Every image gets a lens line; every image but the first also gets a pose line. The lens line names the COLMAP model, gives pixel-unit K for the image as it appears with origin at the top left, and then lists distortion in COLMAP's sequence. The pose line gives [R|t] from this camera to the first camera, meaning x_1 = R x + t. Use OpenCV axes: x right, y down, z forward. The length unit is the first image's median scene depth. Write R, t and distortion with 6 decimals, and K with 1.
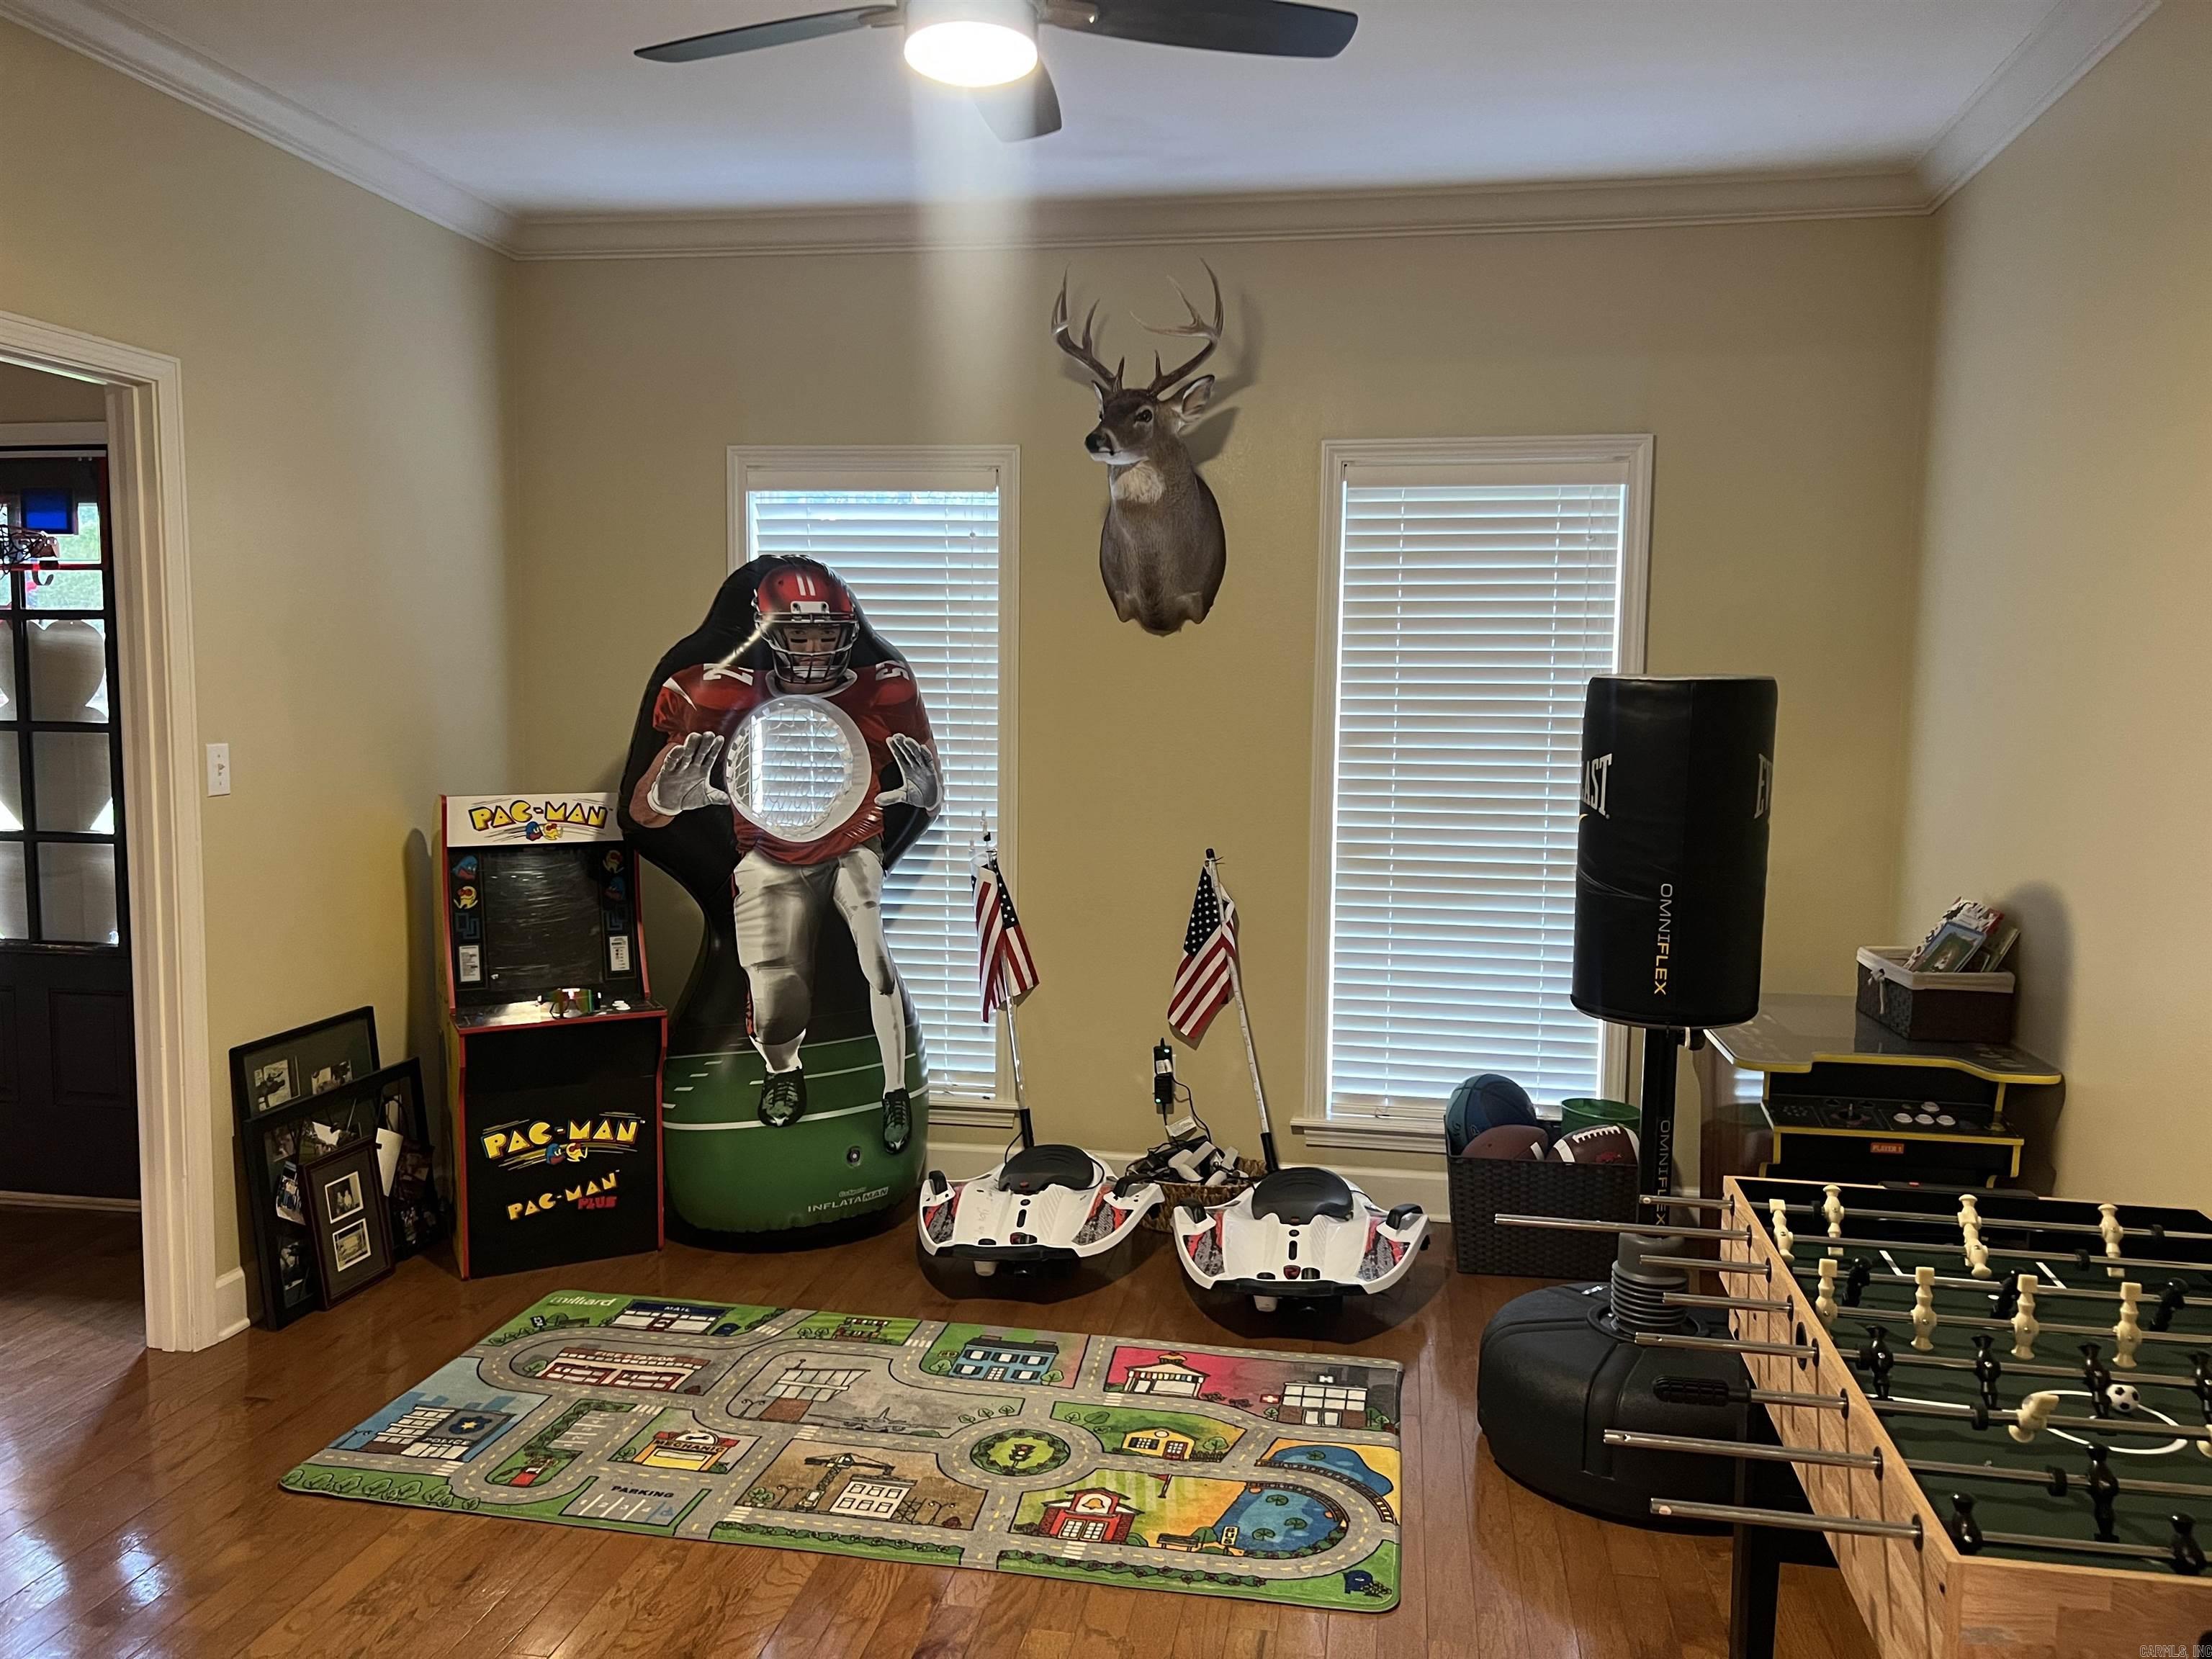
lens RADIAL K [[1667.8, 0, 1114.5], [0, 1667.8, 817.2], [0, 0, 1]] dist [0.075643, -0.105338]
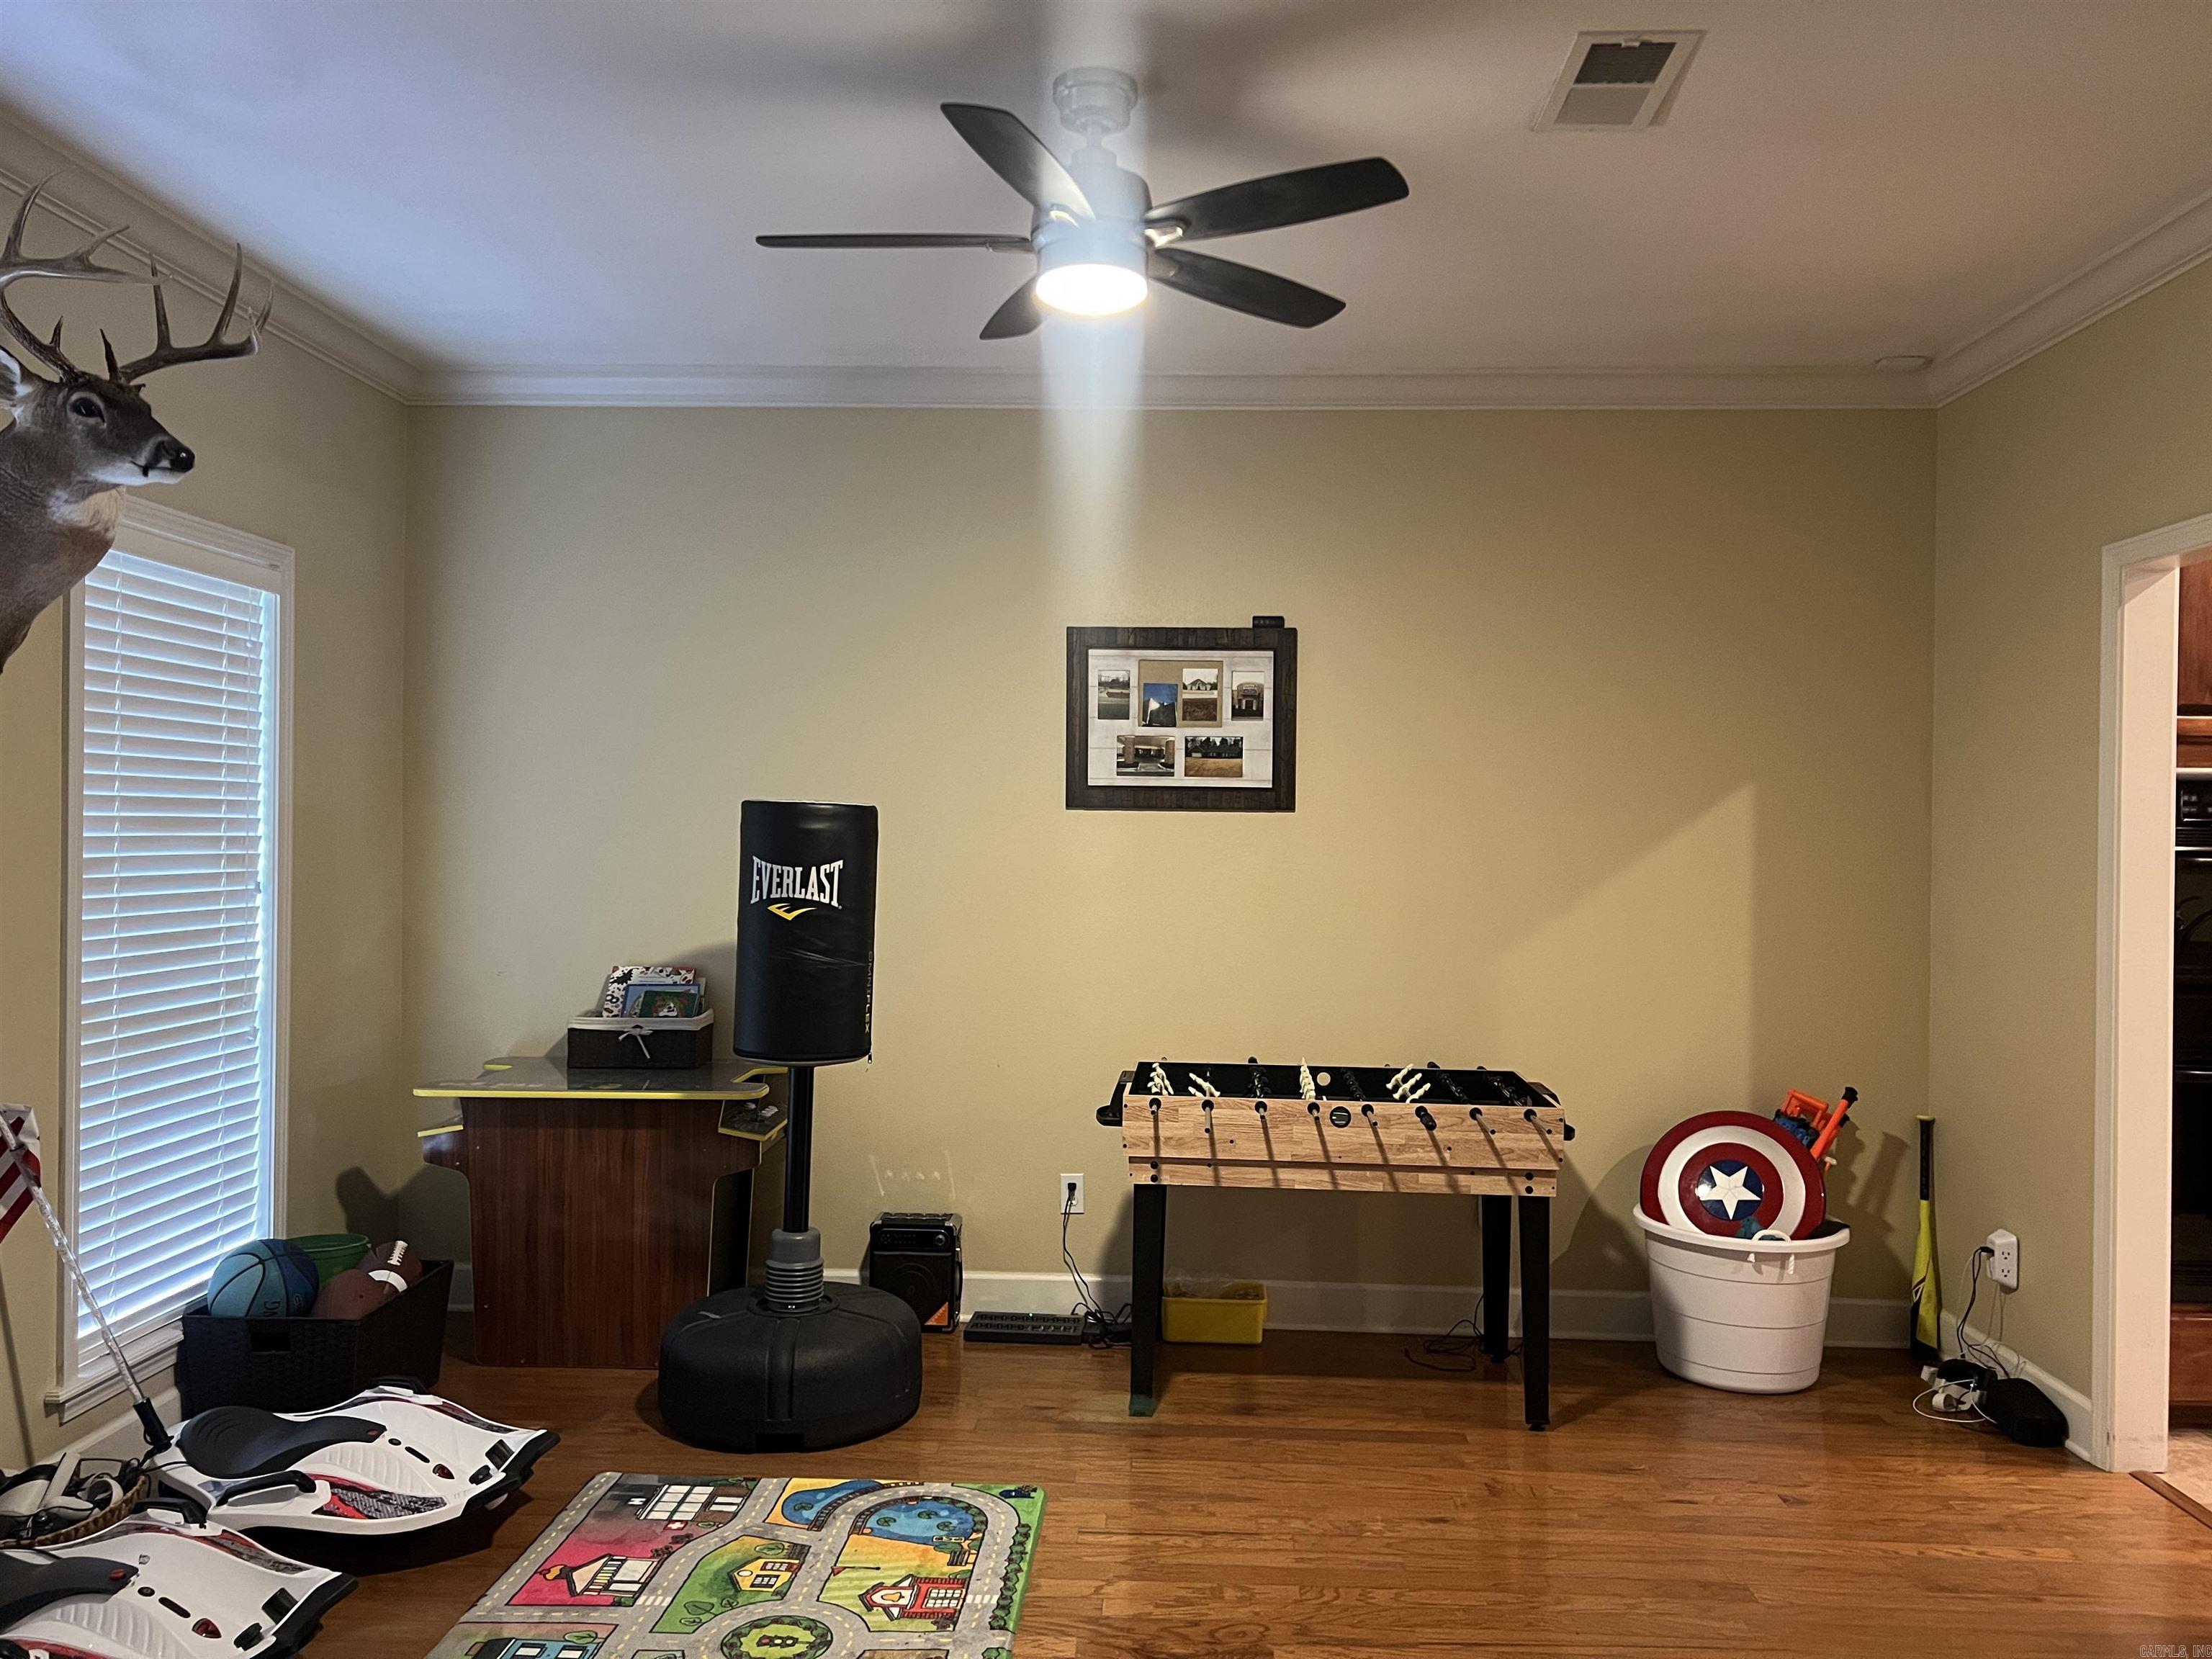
lens RADIAL K [[1667.8, 0, 1114.5], [0, 1667.8, 817.2], [0, 0, 1]] dist [0.075643, -0.105338]
pose [[-0.132864, -0.008396, 0.991099, -0.994286], [0.064753, 0.997754, 0.017132, -0.076483], [-0.989017, 0.066453, -0.132022, 0.911543]]
